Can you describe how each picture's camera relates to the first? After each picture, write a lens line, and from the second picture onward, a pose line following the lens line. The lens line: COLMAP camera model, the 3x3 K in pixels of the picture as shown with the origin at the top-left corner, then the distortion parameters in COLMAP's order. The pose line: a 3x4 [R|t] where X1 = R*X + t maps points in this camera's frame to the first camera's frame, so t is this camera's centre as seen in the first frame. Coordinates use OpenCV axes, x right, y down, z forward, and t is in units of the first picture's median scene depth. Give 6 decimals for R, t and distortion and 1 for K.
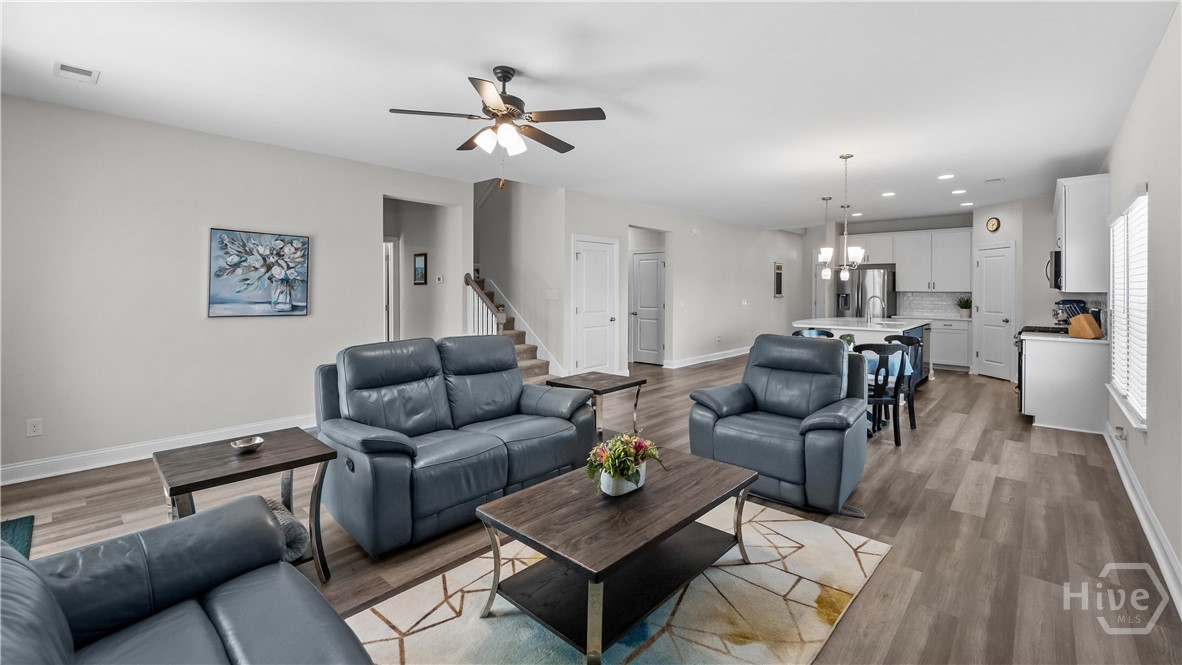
lens RADIAL K [[480.8, 0, 593.6], [0, 480.8, 336.6], [0, 0, 1]] dist [-0.000651, -0.000159]
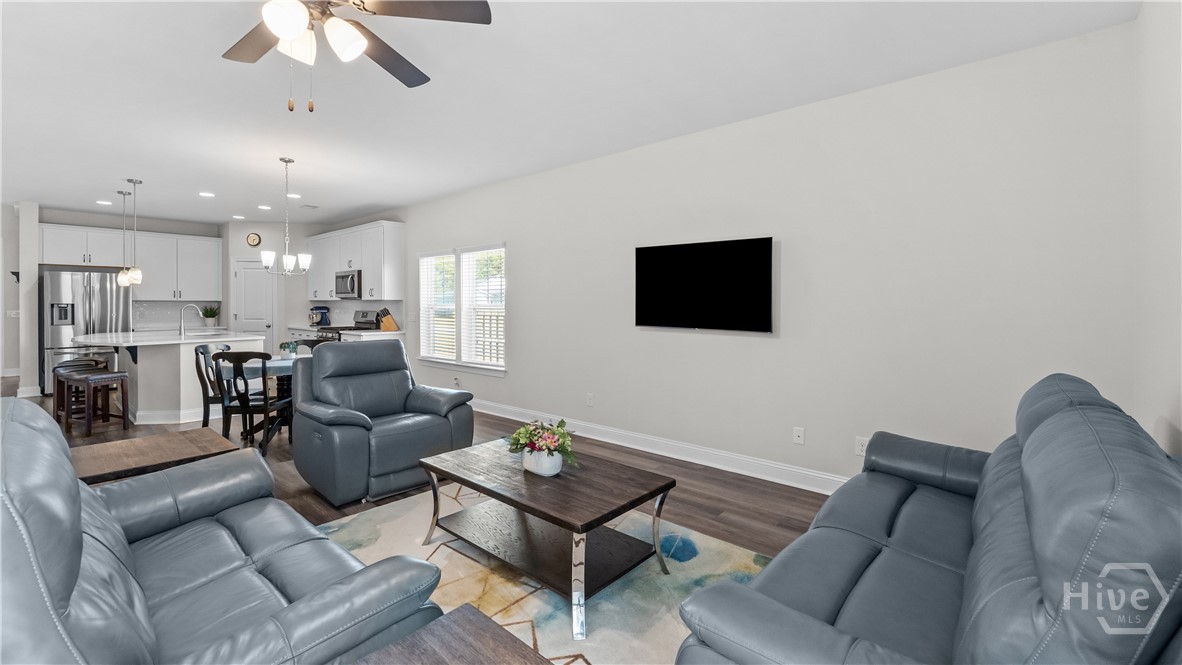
lens RADIAL K [[480.8, 0, 593.6], [0, 480.8, 336.6], [0, 0, 1]] dist [-0.000651, -0.000159]
pose [[-0.028412, -0.071663, 0.997024, -0.499608], [0.096879, 0.992534, 0.074101, -0.030126], [-0.994891, 0.098696, -0.021257, 0.436689]]
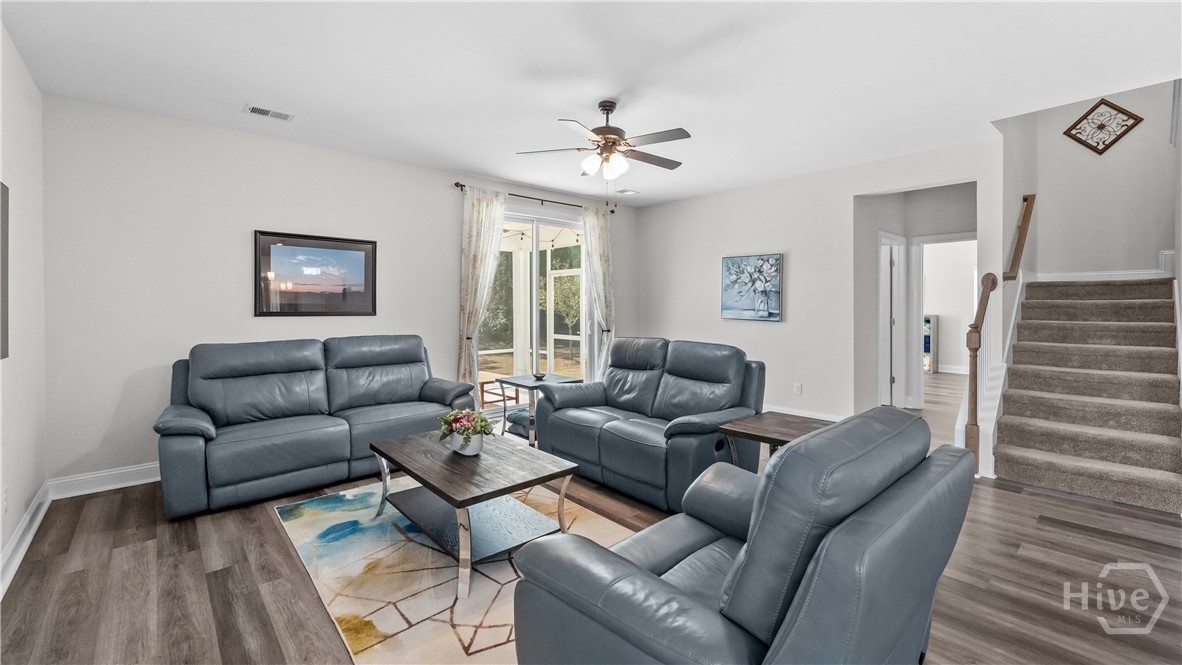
lens RADIAL K [[480.8, 0, 593.6], [0, 480.8, 336.6], [0, 0, 1]] dist [-0.000651, -0.000159]
pose [[-0.085970, 0.065008, -0.994175, 0.635700], [-0.098231, 0.992454, 0.073390, -0.052737], [0.991443, 0.103969, -0.078935, 0.697639]]
